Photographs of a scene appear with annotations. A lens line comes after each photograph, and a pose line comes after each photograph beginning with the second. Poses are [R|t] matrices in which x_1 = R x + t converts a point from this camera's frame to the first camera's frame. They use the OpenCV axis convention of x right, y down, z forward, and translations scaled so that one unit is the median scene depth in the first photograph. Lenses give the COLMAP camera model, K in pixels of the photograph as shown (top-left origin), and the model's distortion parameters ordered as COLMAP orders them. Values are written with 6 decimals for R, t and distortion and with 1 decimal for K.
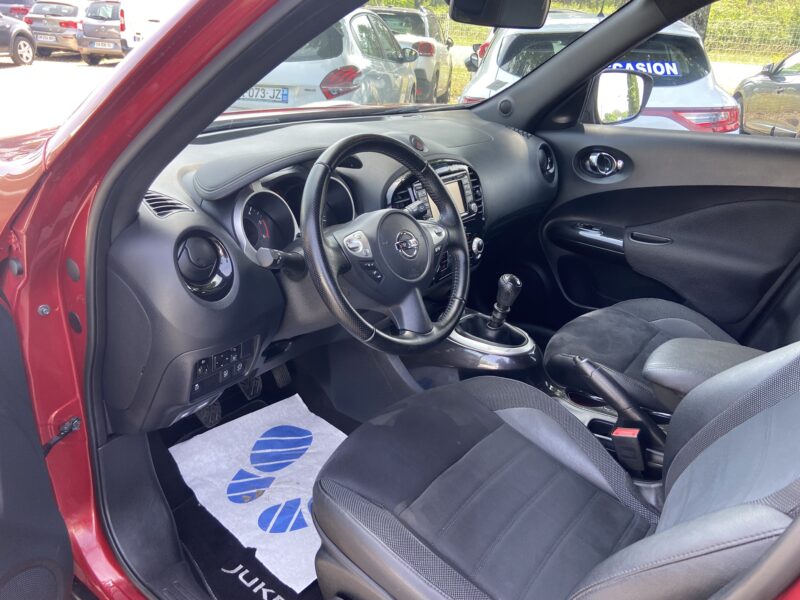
lens RADIAL K [[610.0, 0, 406.0], [0, 610.0, 301.6], [0, 0, 1]] dist [0.100671, -0.122215]
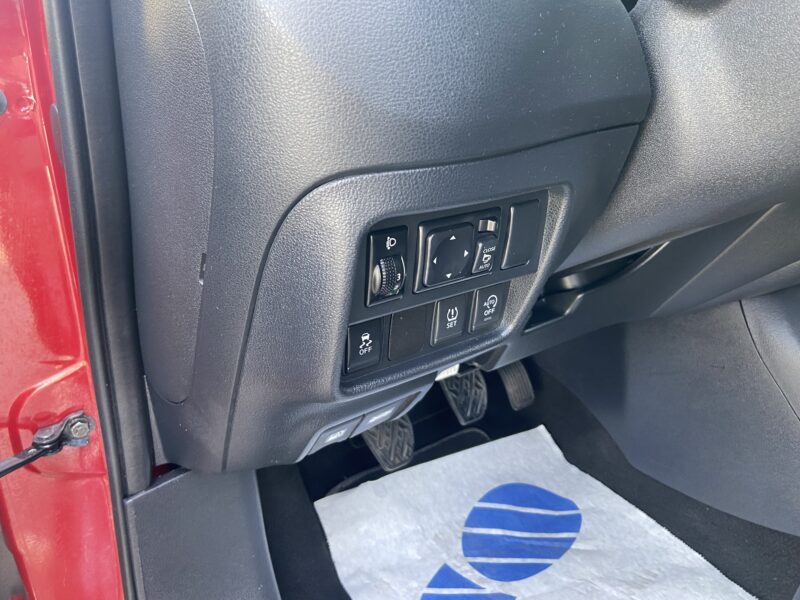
lens RADIAL K [[610.0, 0, 399.7], [0, 610.0, 297.4], [0, 0, 1]] dist [0.100671, -0.122215]
pose [[0.954948, 0.035698, -0.294617, -0.161333], [-0.058182, 0.995994, -0.067903, 0.092559], [0.291013, 0.081986, 0.953200, 0.492319]]
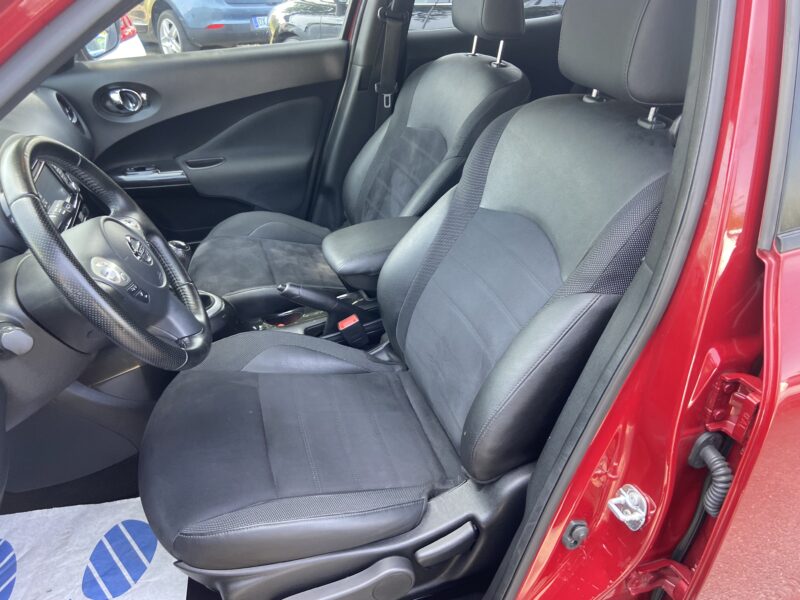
lens RADIAL K [[610.0, 0, 402.4], [0, 610.0, 302.7], [0, 0, 1]] dist [0.100671, -0.122215]
pose [[0.560294, -0.463300, 0.686603, -0.288629], [0.355246, 0.883238, 0.306090, -0.111311], [-0.748246, 0.072413, 0.659458, 0.103217]]
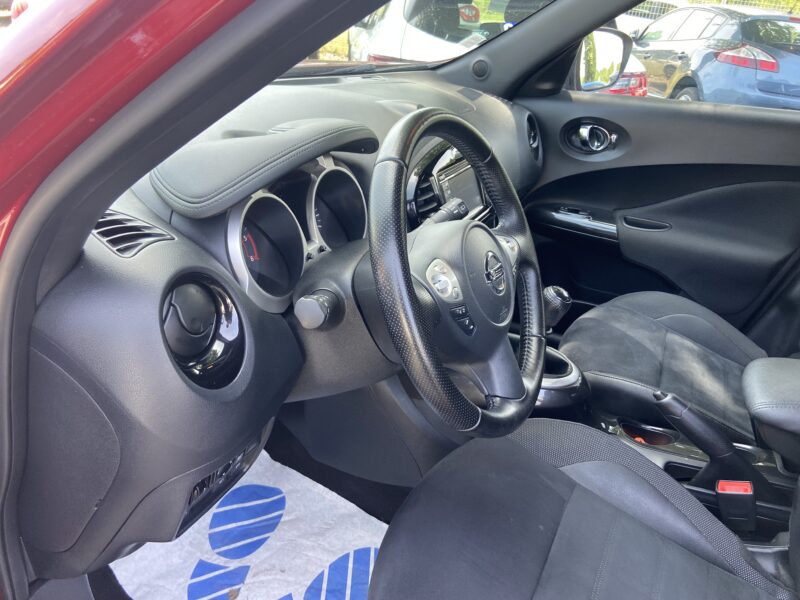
lens RADIAL K [[610.0, 0, 398.5], [0, 610.0, 300.3], [0, 0, 1]] dist [0.100671, -0.122215]
pose [[0.977861, -0.054311, 0.202086, -0.166680], [0.042381, 0.997119, 0.062905, -0.075306], [-0.204920, -0.052948, 0.977345, 0.236659]]
